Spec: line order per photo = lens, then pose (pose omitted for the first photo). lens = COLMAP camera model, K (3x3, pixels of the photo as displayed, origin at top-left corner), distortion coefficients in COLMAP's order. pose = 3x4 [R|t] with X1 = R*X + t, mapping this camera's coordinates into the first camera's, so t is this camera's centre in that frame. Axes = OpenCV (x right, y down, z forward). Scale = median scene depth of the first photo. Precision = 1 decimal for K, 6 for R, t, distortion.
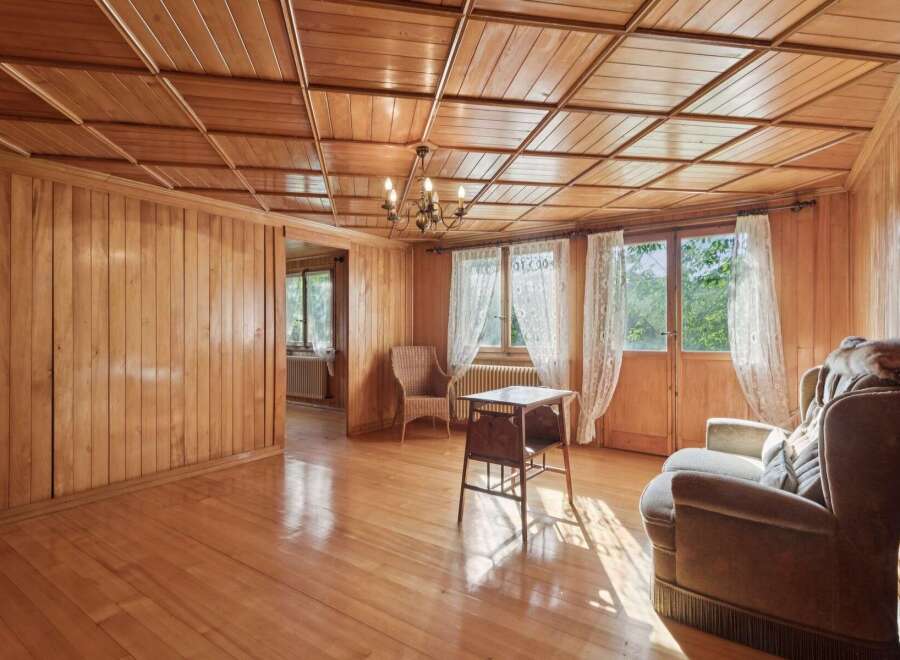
lens RADIAL K [[461.2, 0, 452.8], [0, 461.2, 326.1], [0, 0, 1]] dist [0.006811, -0.000268]
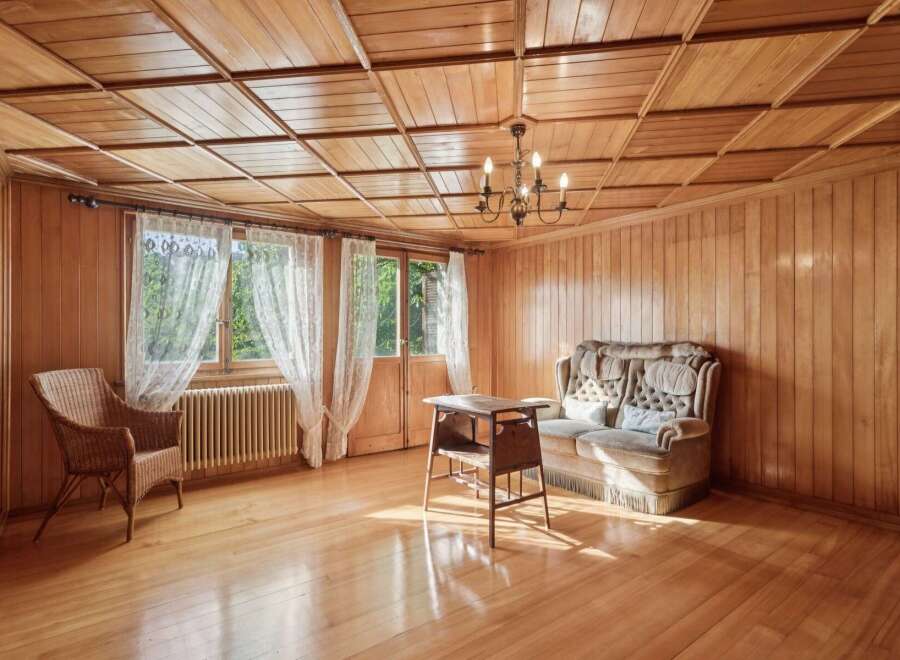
lens RADIAL K [[461.2, 0, 449.3], [0, 461.2, 337.9], [0, 0, 1]] dist [0.006811, -0.000268]
pose [[0.337567, -0.003005, 0.941297, -0.494081], [-0.003258, 0.999985, 0.004361, 0.003024], [-0.941296, -0.004539, 0.337552, 0.440582]]
